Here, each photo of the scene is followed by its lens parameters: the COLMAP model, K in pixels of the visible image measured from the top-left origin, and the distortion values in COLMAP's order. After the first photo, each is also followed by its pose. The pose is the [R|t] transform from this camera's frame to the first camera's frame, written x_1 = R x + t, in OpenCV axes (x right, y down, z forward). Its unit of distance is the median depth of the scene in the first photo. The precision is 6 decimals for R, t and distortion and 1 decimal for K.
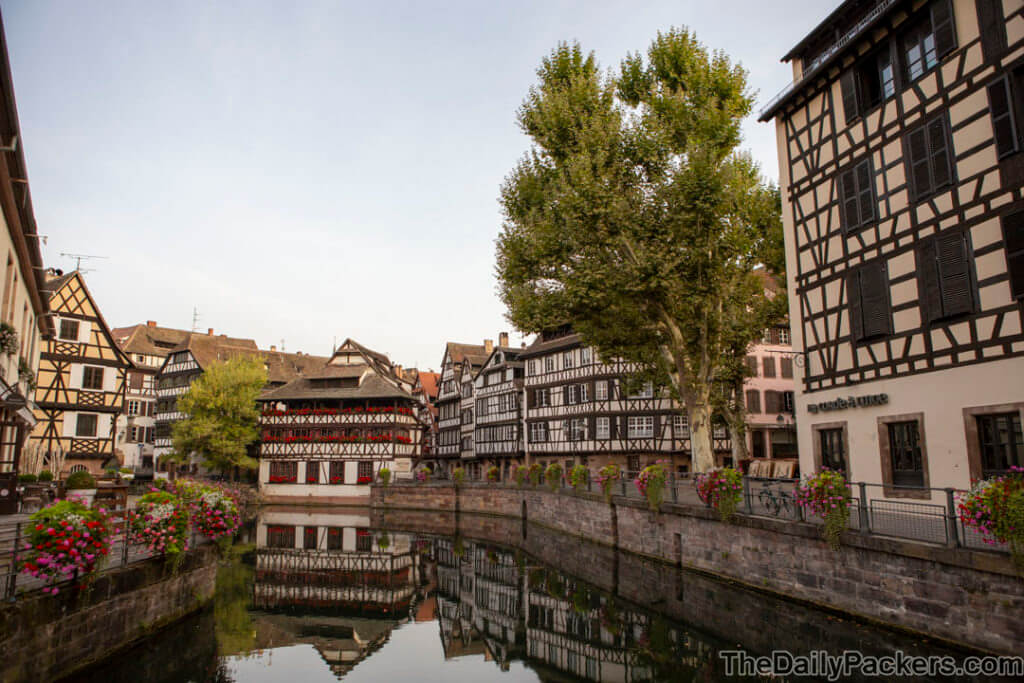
lens RADIAL K [[704.9, 0, 512.5], [0, 704.9, 342.6], [0, 0, 1]] dist [-0.036267, 0.001980]
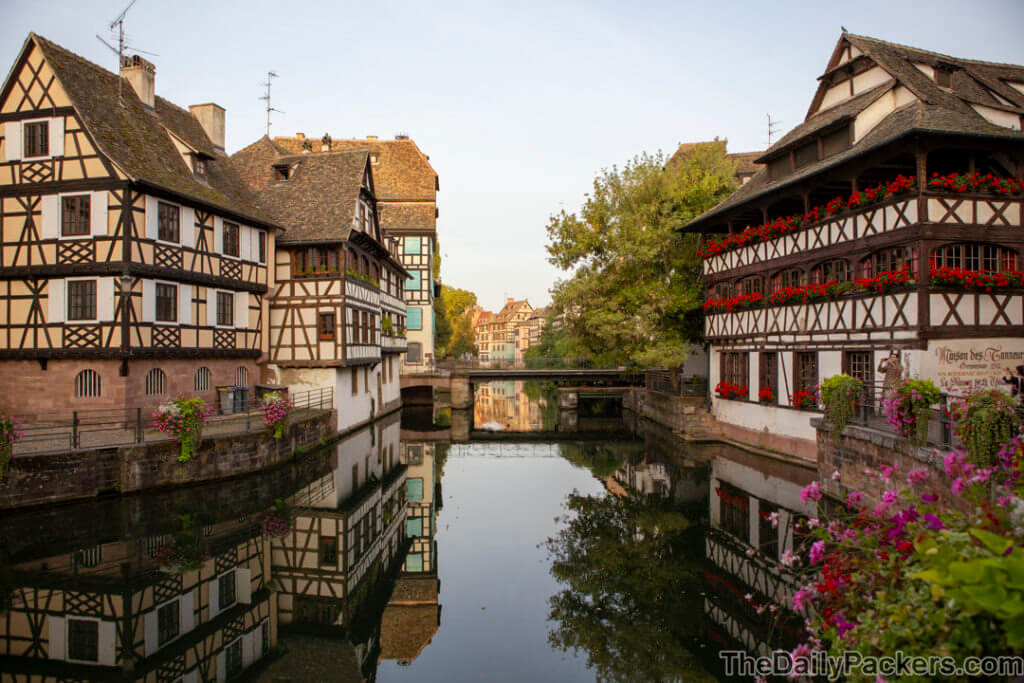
lens RADIAL K [[704.9, 0, 511.4], [0, 704.9, 337.9], [0, 0, 1]] dist [-0.036267, 0.001980]
pose [[0.427951, -0.020185, -0.903577, 0.043713], [0.165496, 0.984597, 0.056387, 0.170656], [0.888521, -0.173669, 0.424700, 1.040784]]
